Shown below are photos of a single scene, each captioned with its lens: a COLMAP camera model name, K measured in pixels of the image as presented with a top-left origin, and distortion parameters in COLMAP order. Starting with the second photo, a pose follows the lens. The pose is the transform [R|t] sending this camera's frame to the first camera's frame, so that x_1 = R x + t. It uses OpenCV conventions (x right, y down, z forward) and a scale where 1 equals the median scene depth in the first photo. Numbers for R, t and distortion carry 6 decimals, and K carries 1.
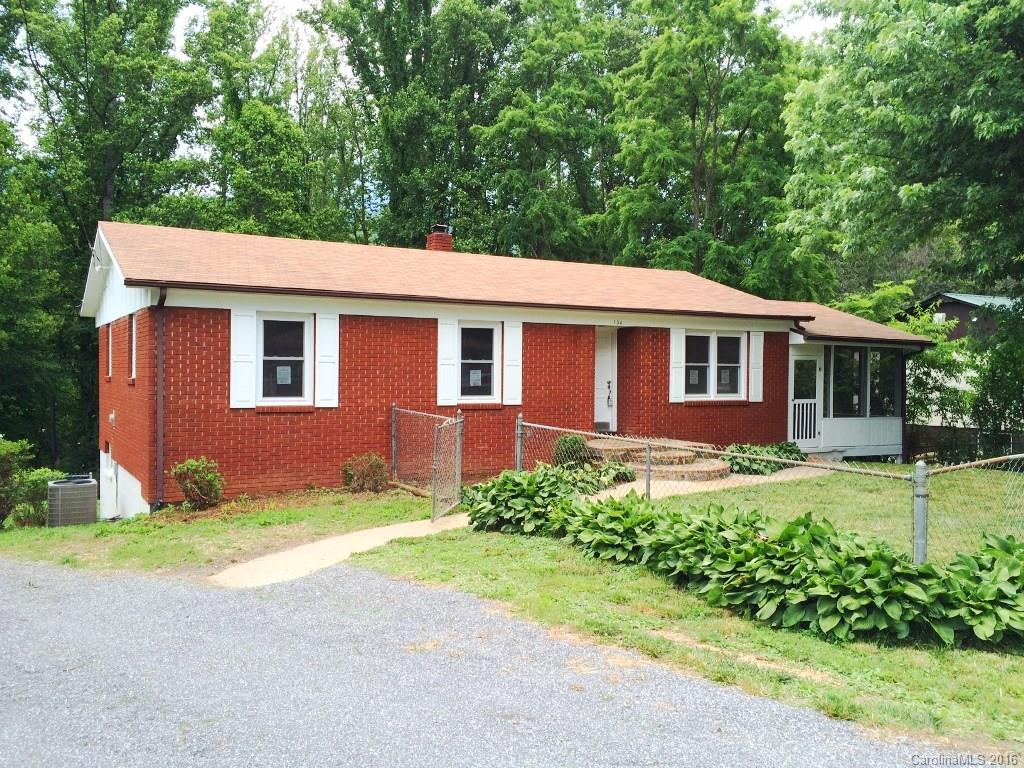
lens RADIAL K [[863.4, 0, 514.9], [0, 863.4, 385.8], [0, 0, 1]] dist [0.080834, -0.101910]
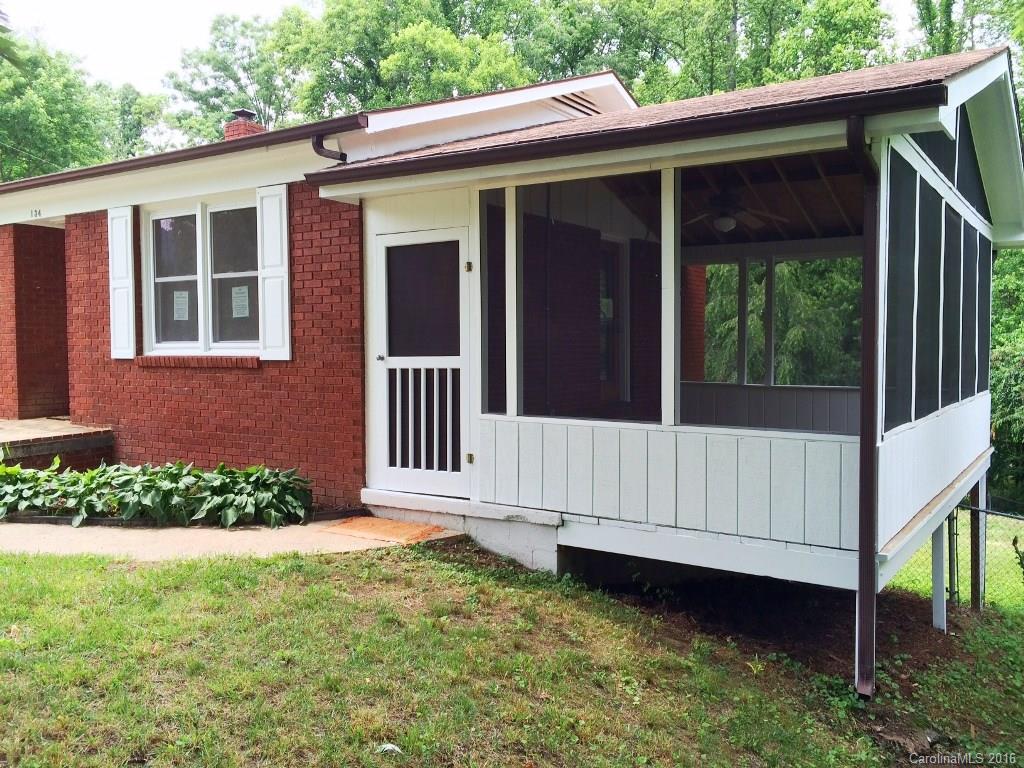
lens RADIAL K [[863.4, 0, 514.9], [0, 863.4, 385.8], [0, 0, 1]] dist [0.080834, -0.101910]
pose [[0.466591, 0.027497, -0.884046, 0.704539], [-0.010740, 0.999619, 0.025423, 0.019289], [0.884408, -0.002368, 0.466708, 0.928109]]
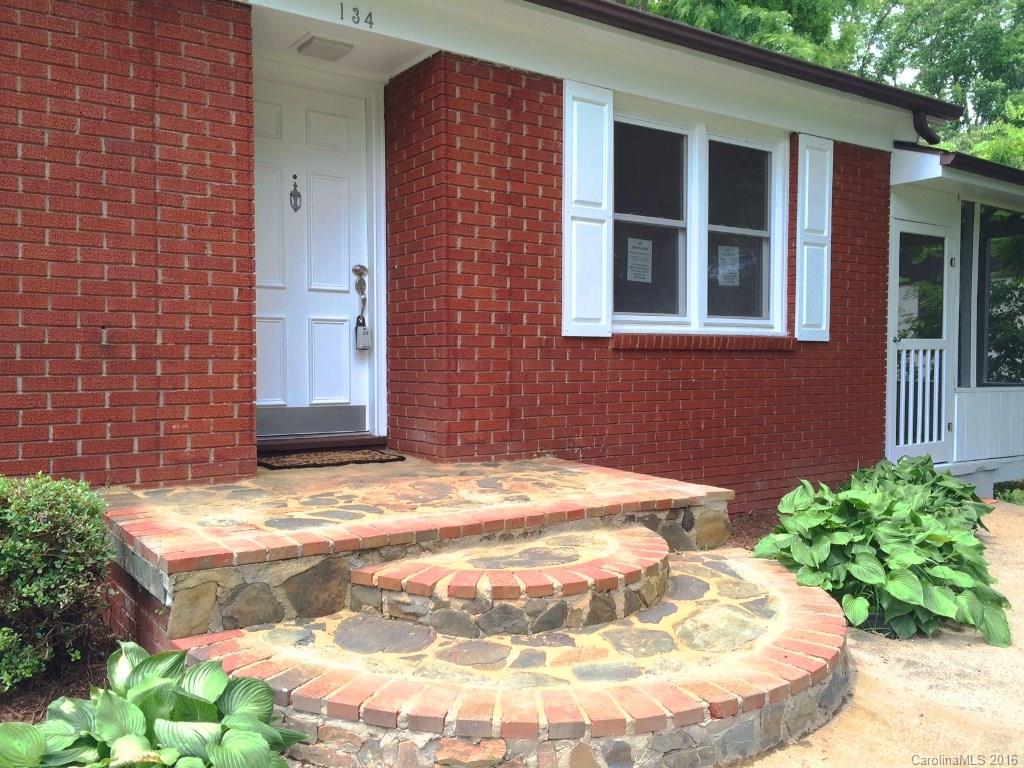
lens RADIAL K [[863.4, 0, 514.9], [0, 863.4, 385.8], [0, 0, 1]] dist [0.080834, -0.101910]
pose [[0.995687, -0.010536, 0.092180, 0.129698], [0.009138, 0.999837, 0.015574, 0.030235], [-0.092329, -0.014665, 0.995621, 0.678668]]
